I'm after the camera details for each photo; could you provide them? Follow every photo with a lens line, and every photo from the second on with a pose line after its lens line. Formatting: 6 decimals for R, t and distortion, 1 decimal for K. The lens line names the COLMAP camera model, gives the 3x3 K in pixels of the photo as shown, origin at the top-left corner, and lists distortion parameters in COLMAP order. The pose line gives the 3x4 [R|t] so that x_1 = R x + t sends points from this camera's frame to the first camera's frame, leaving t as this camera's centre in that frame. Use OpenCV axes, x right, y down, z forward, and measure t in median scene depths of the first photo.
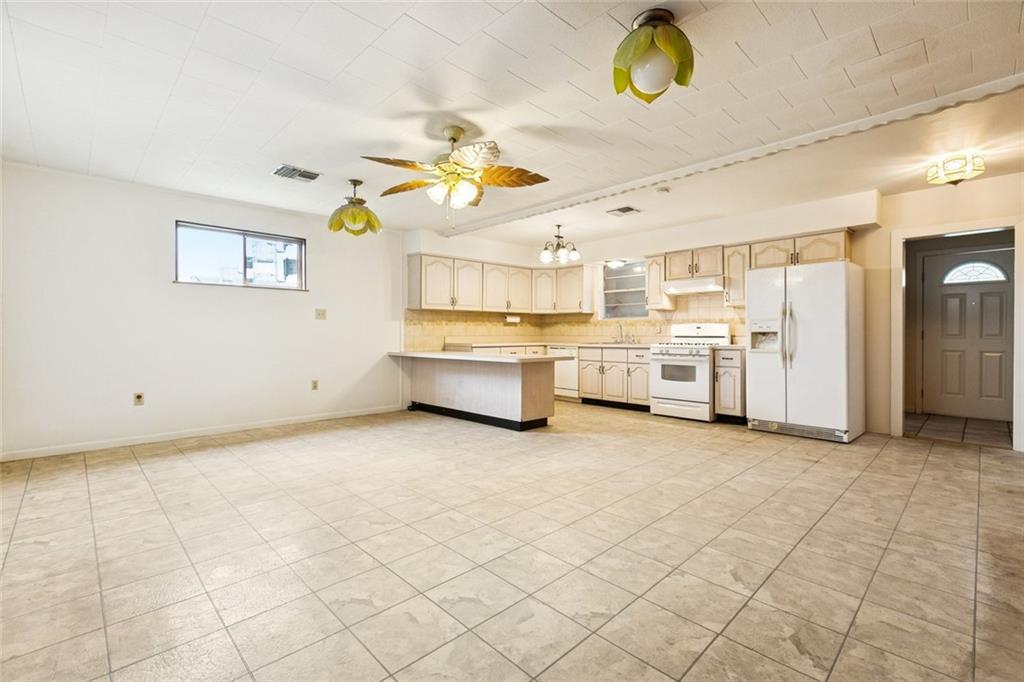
lens RADIAL K [[457.6, 0, 508.7], [0, 457.6, 334.4], [0, 0, 1]] dist [0.001850, -0.000220]
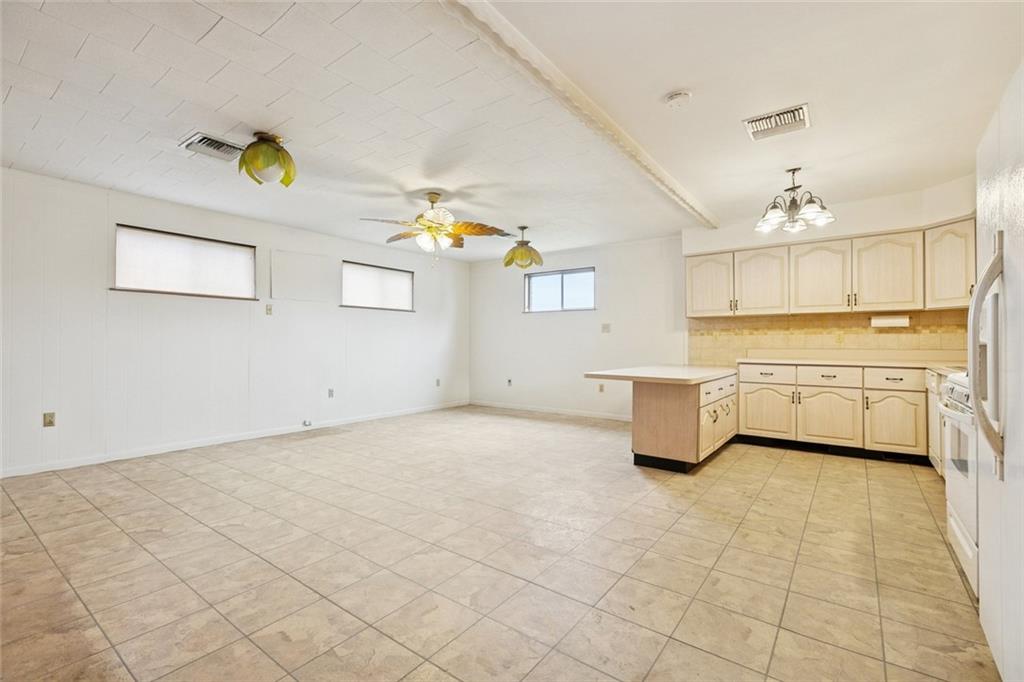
lens RADIAL K [[457.6, 0, 510.6], [0, 457.6, 340.1], [0, 0, 1]] dist [0.001850, -0.000220]
pose [[0.157105, -0.006497, -0.987561, 0.727260], [-0.004108, 0.999965, -0.007232, -0.004126], [0.987573, 0.005193, 0.157073, 0.589108]]
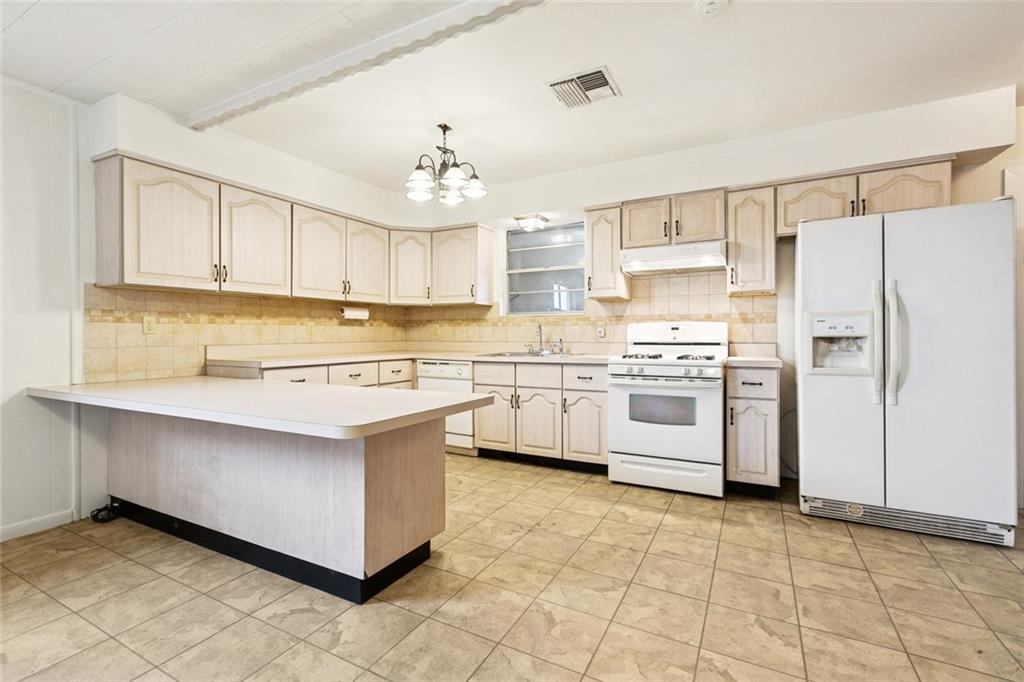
lens RADIAL K [[457.6, 0, 508.4], [0, 457.6, 337.7], [0, 0, 1]] dist [0.001850, -0.000220]
pose [[0.953057, -0.005182, 0.302745, 0.024519], [0.003862, 0.999980, 0.004958, -0.007152], [-0.302765, -0.003556, 0.953059, 0.548634]]
